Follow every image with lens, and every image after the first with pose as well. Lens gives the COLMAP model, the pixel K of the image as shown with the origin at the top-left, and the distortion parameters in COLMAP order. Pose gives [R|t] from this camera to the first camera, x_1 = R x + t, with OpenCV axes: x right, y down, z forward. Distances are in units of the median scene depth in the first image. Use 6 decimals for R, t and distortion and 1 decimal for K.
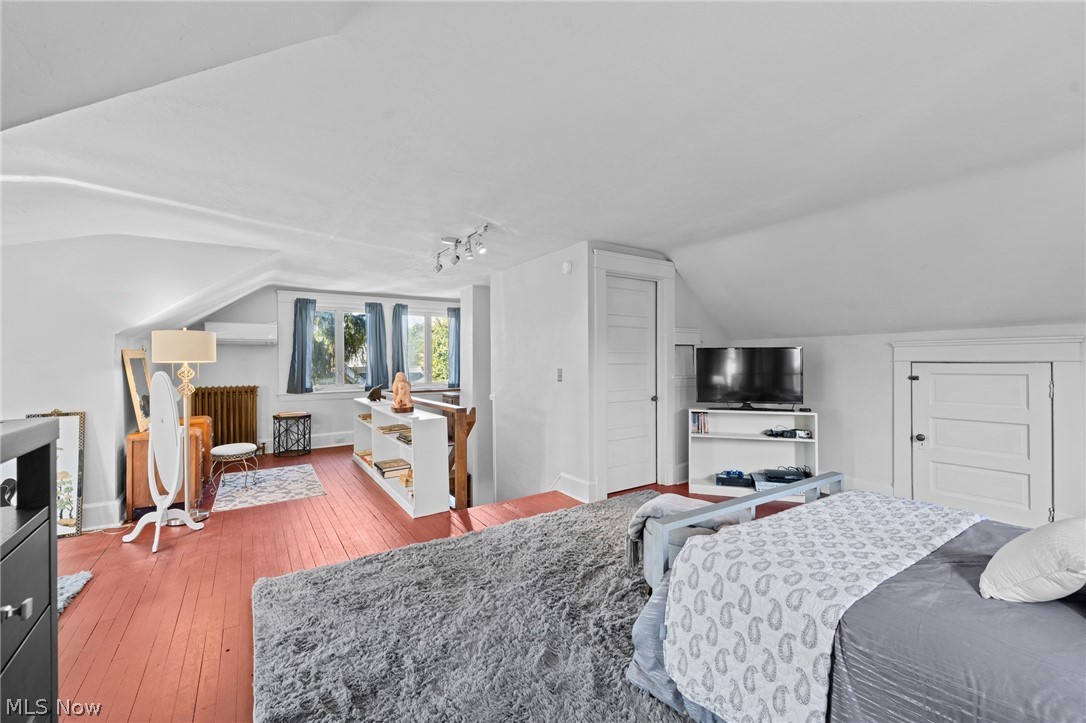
lens RADIAL K [[444.5, 0, 546.7], [0, 444.5, 359.5], [0, 0, 1]] dist [0.004649, -0.000051]
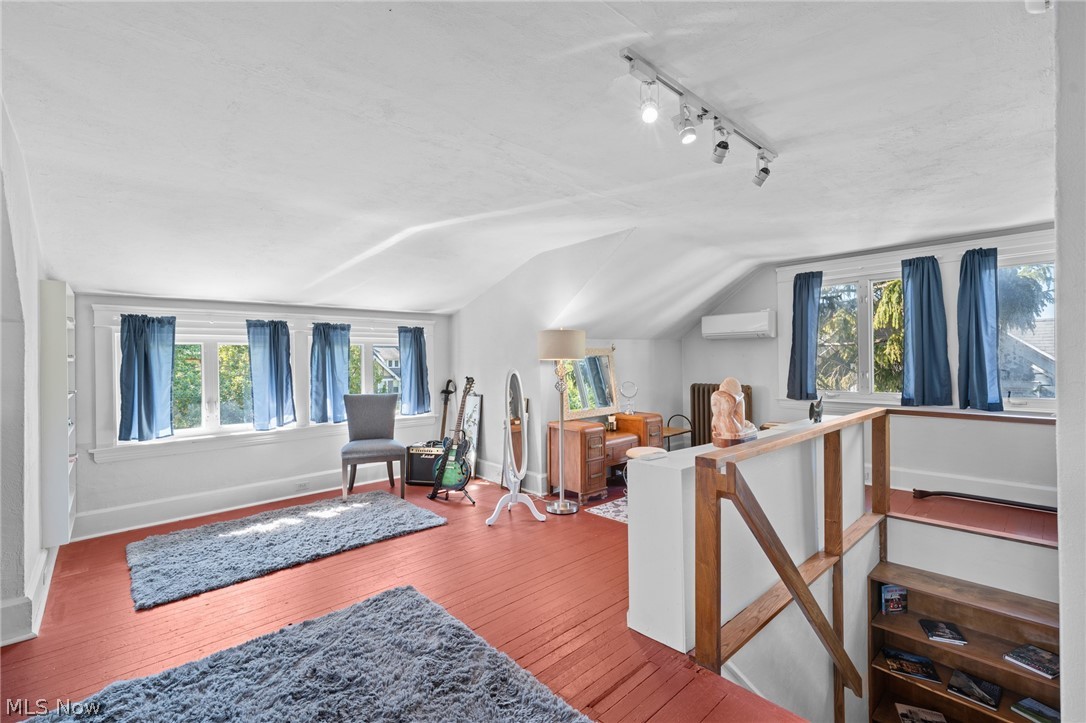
lens RADIAL K [[480.8, 0, 545.9], [0, 480.8, 358.8], [0, 0, 1]] dist [0.005007, -0.000952]
pose [[0.167424, 0.001857, -0.985883, 0.175996], [0.008096, 0.999962, 0.003258, 0.000217], [0.985852, -0.008527, 0.167403, 0.446003]]
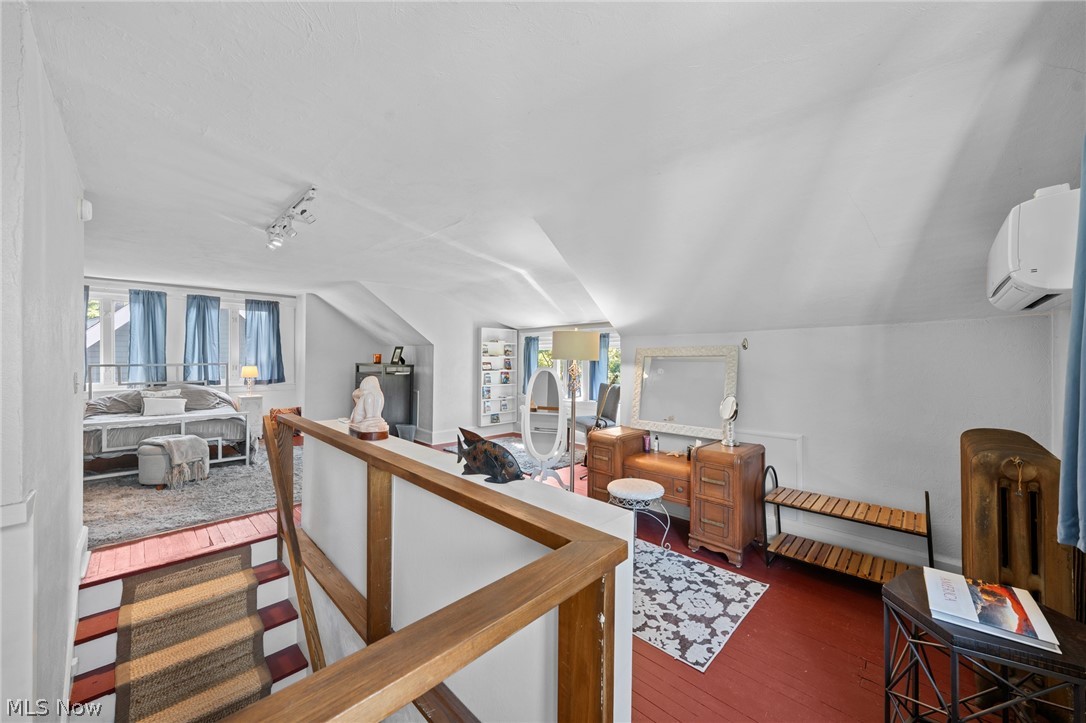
lens RADIAL K [[385.4, 0, 541.9], [0, 385.4, 357.2], [0, 0, 1]] dist [-0.000299, -0.000303]
pose [[-0.978625, -0.000188, -0.205654, -0.217335], [-0.000642, 0.999998, 0.002139, -0.001832], [0.205653, 0.002225, -0.978622, 0.960281]]
